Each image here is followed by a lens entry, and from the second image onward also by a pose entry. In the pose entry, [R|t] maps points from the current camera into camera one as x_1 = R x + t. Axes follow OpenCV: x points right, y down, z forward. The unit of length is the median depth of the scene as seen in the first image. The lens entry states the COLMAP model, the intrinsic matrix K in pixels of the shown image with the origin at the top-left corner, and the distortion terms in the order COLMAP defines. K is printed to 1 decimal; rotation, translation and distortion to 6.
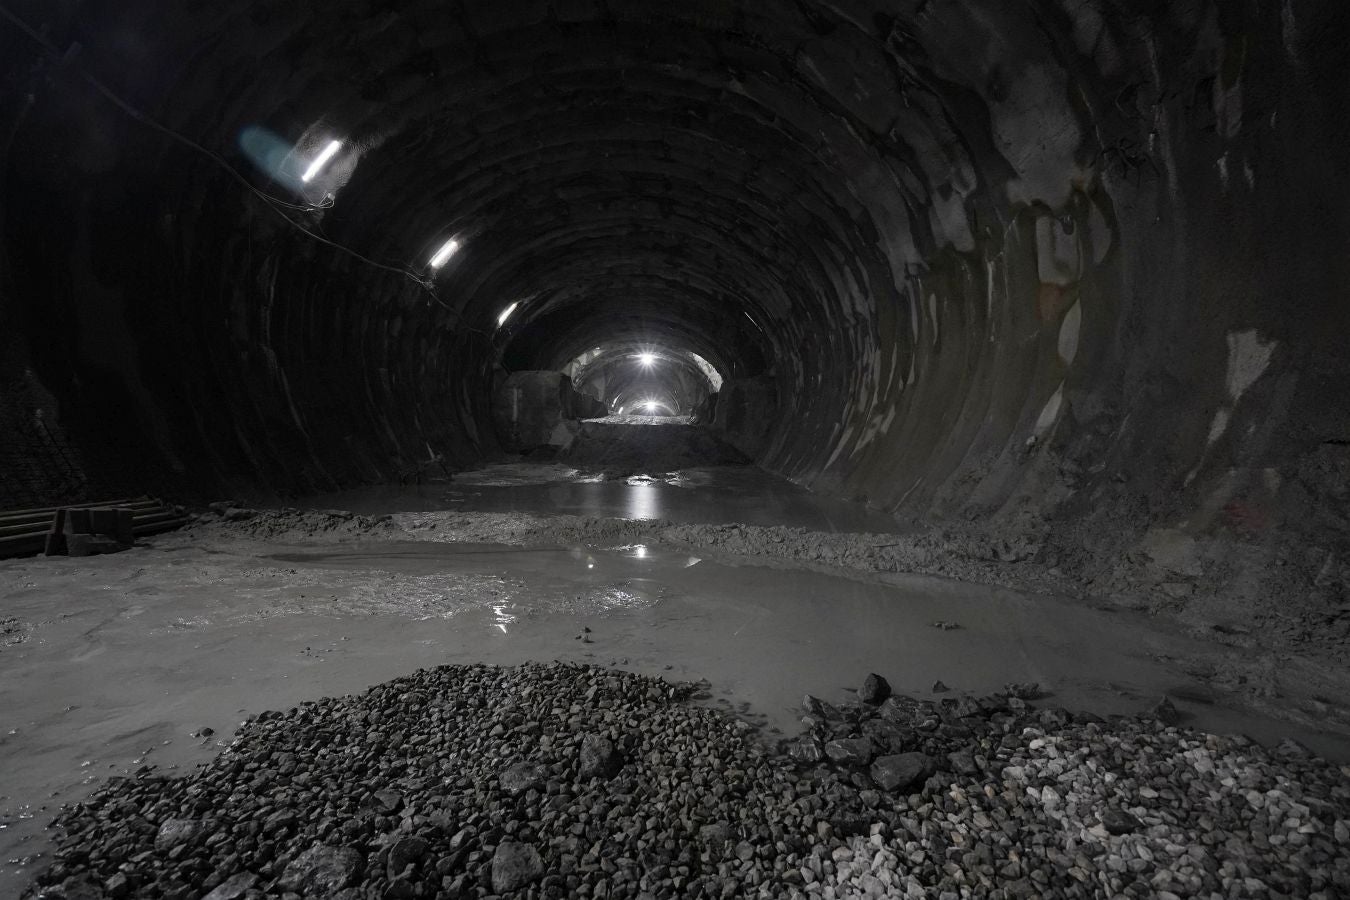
lens RADIAL K [[631.4, 0, 671.4], [0, 631.4, 443.6], [0, 0, 1]] dist [-0.000944, 0.000775]
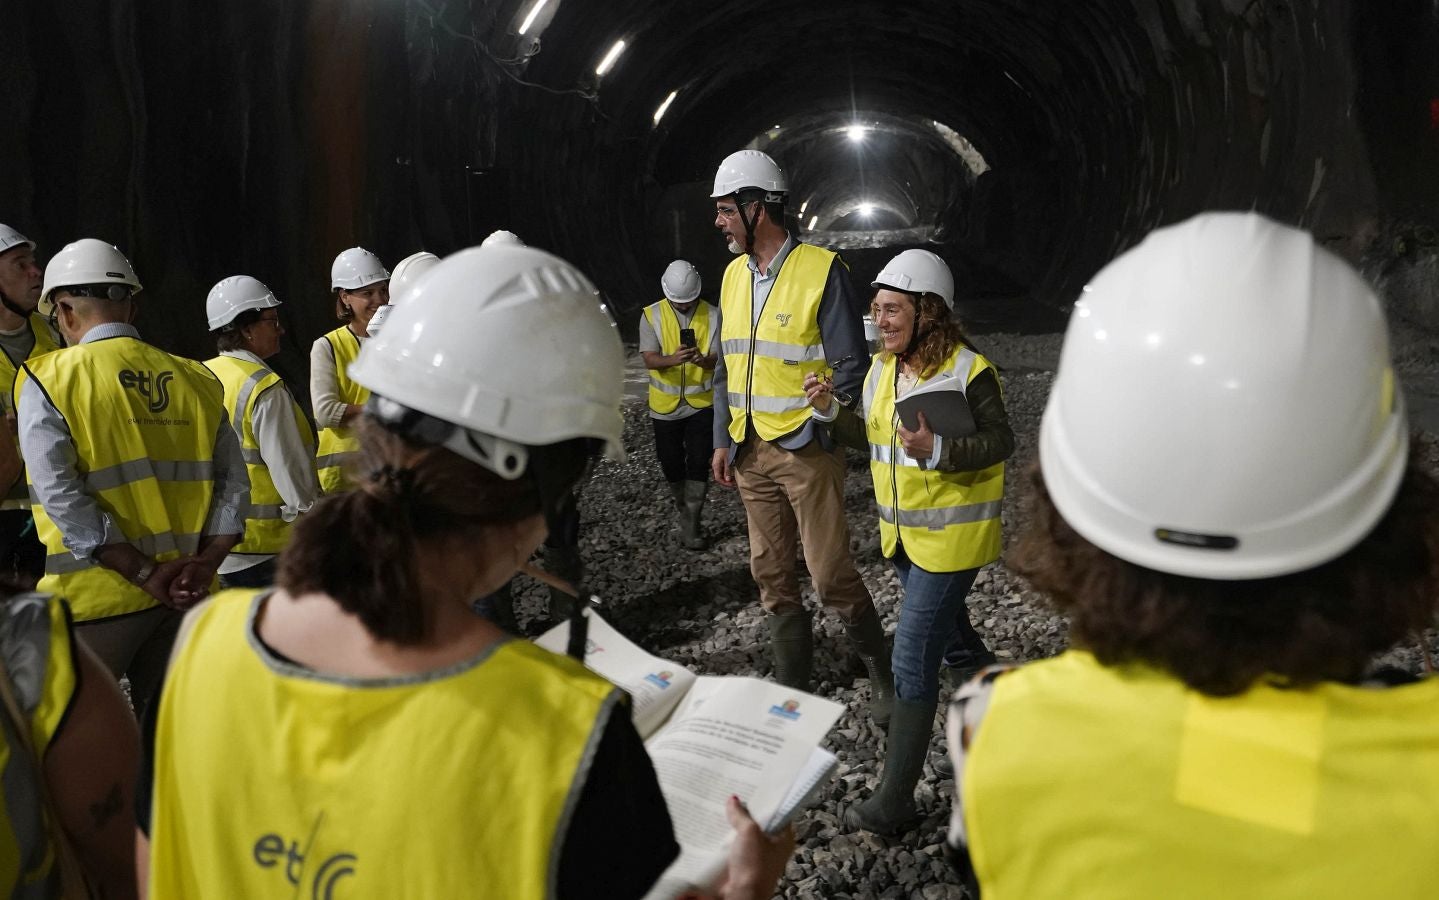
lens RADIAL K [[1261.5, 0, 706.4], [0, 1261.5, 401.8], [0, 0, 1]] dist [0.019896, 0.013540]
pose [[0.985519, -0.051082, -0.161687, 0.005494], [0.066052, 0.993874, 0.088607, 0.006898], [0.156171, -0.098003, 0.982856, -0.865728]]
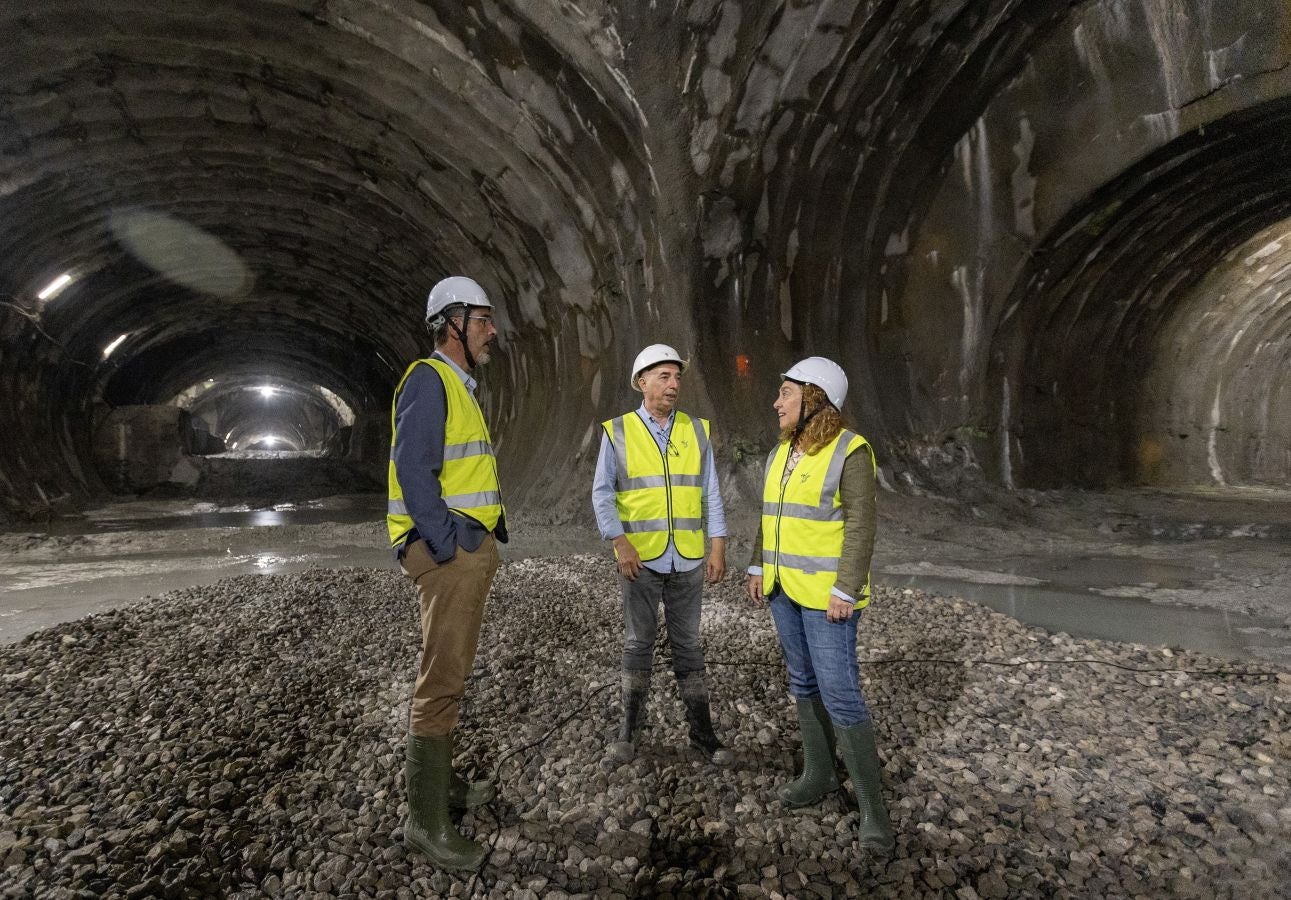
lens RADIAL K [[639.6, 0, 577.2], [0, 639.6, 455.7], [0, 0, 1]] dist [0.010813, -0.005578]
pose [[0.910374, -0.030645, 0.412651, -0.062313], [0.043585, 0.998808, -0.021981, 0.020493], [-0.411485, 0.037996, 0.910624, -0.300871]]
